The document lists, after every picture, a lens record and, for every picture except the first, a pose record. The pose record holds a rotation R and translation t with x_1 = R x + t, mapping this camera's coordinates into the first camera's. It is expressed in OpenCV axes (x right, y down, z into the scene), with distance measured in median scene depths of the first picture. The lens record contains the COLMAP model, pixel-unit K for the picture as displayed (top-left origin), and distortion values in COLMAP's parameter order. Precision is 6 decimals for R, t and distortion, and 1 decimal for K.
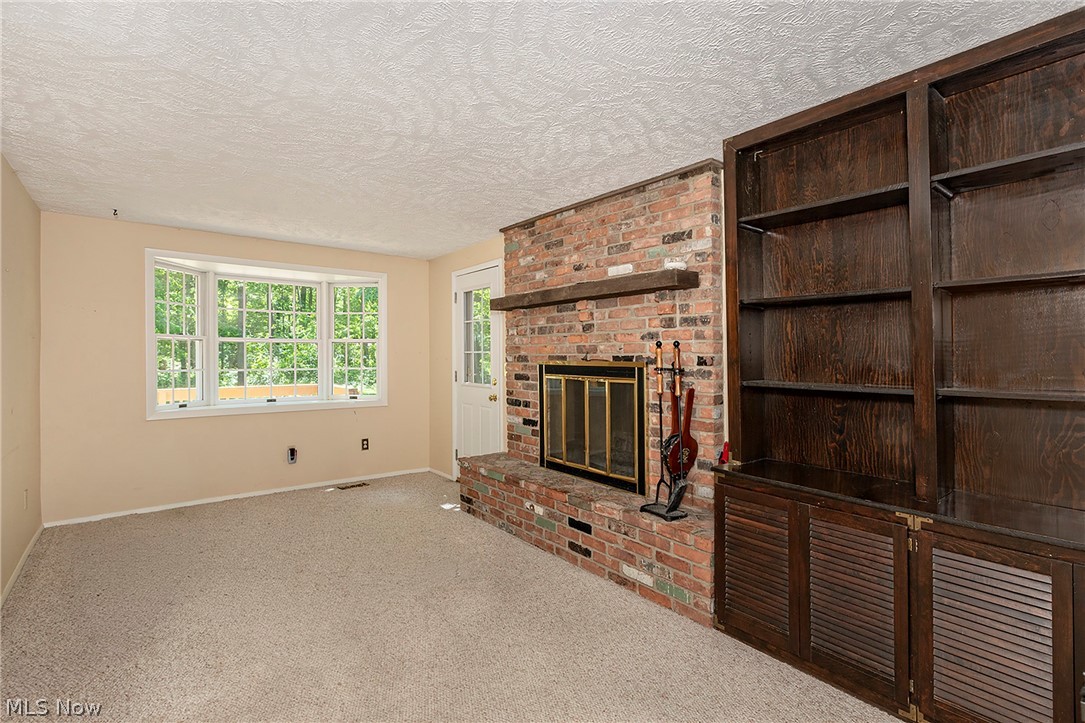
lens RADIAL K [[502.1, 0, 543.4], [0, 502.1, 366.1], [0, 0, 1]] dist [0.001962, 0.000507]
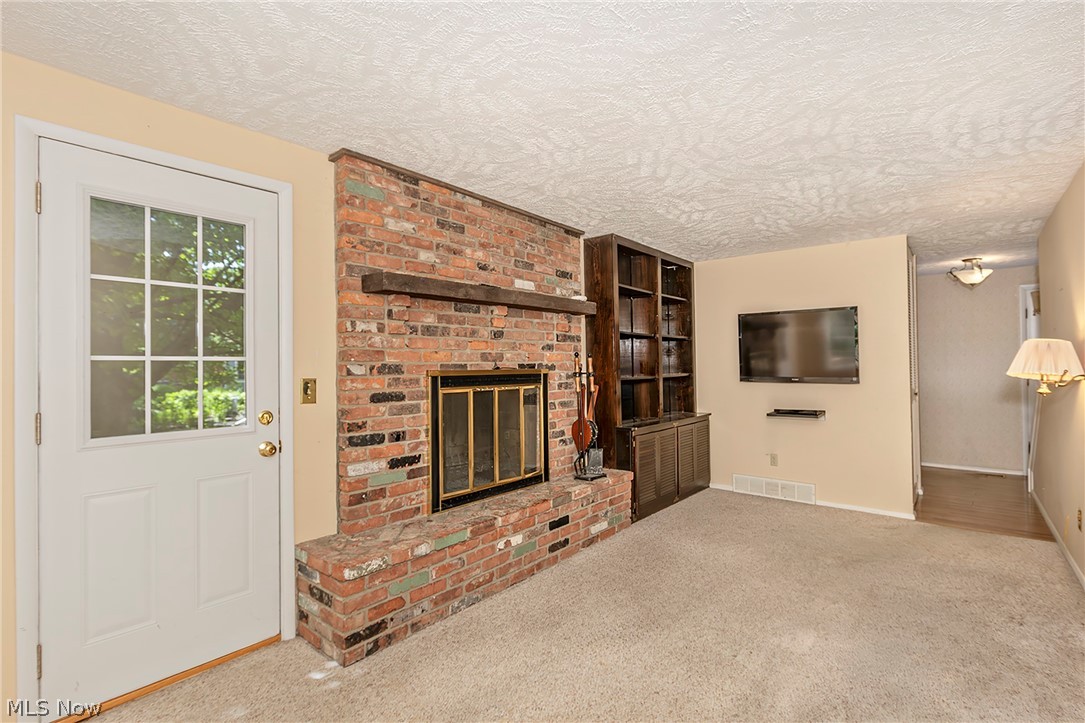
lens RADIAL K [[502.1, 0, 547.8], [0, 502.1, 366.3], [0, 0, 1]] dist [0.001962, 0.000507]
pose [[-0.196028, -0.001510, 0.980597, -0.826704], [0.031422, 0.999476, 0.007820, -0.019499], [-0.980095, 0.032346, -0.195878, 1.045332]]
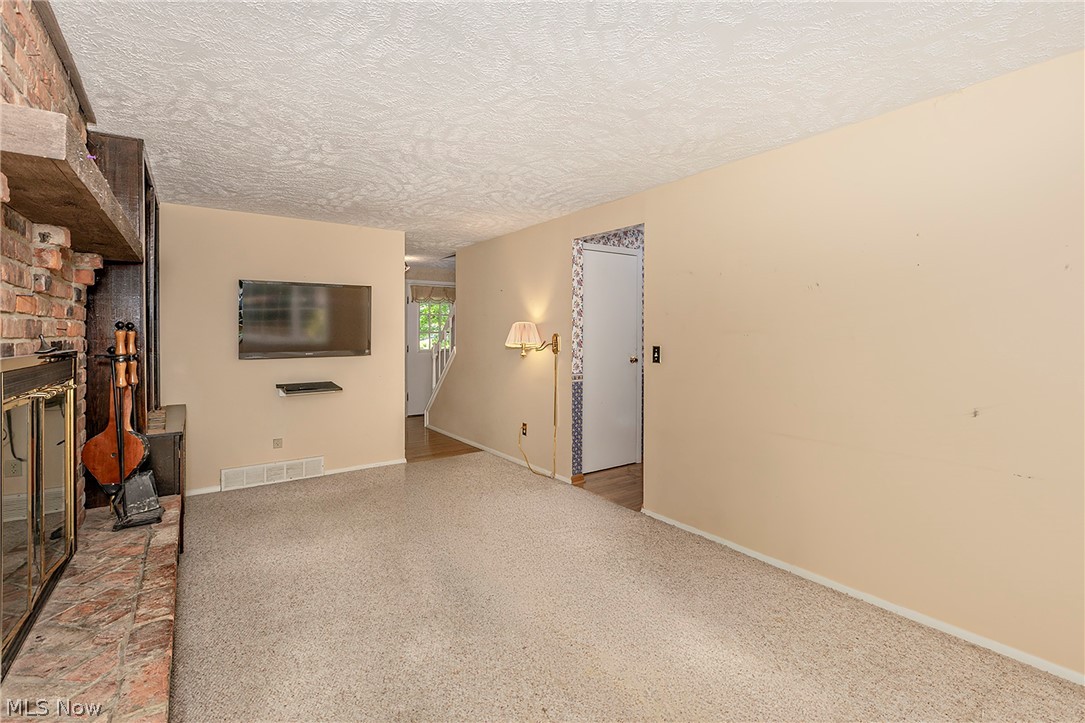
lens RADIAL K [[502.1, 0, 563.5], [0, 502.1, 345.8], [0, 0, 1]] dist [0.001962, 0.000507]
pose [[-0.998436, 0.007322, 0.055427, -0.409145], [0.010267, 0.998540, 0.053034, -0.036037], [-0.054958, 0.053520, -0.997053, 1.382998]]
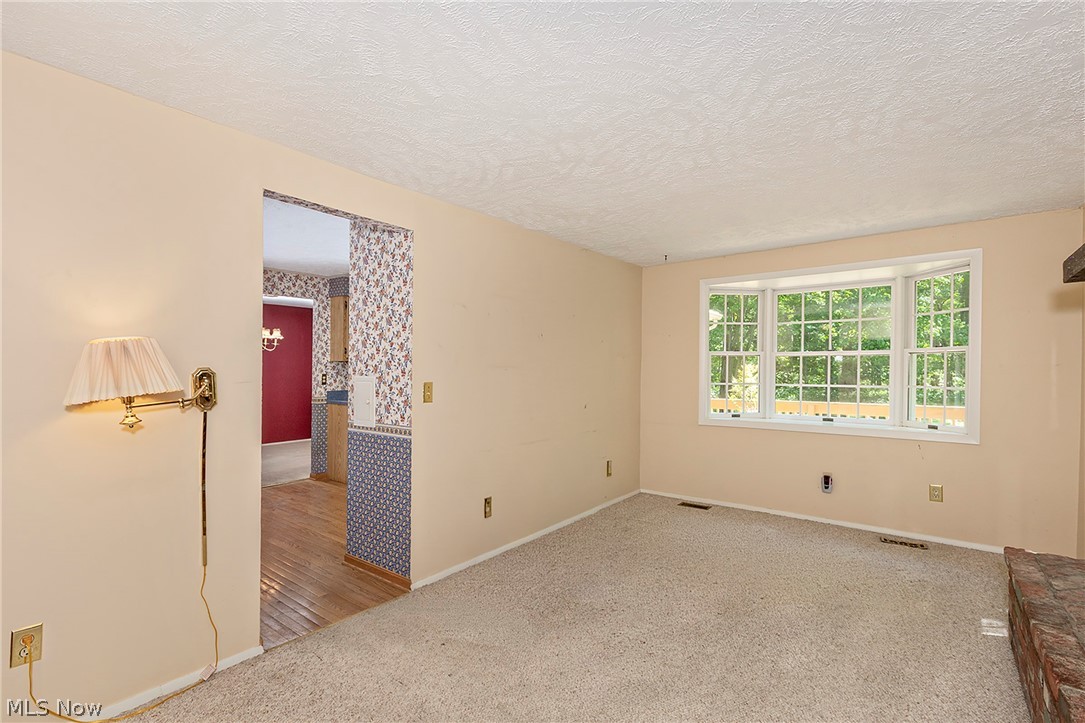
lens RADIAL K [[502.1, 0, 537.1], [0, 502.1, 371.8], [0, 0, 1]] dist [0.001962, 0.000507]
pose [[0.208289, -0.003064, -0.978063, 0.326838], [-0.022049, 0.999726, -0.007827, 0.001550], [0.977819, 0.023195, 0.208164, 0.414855]]
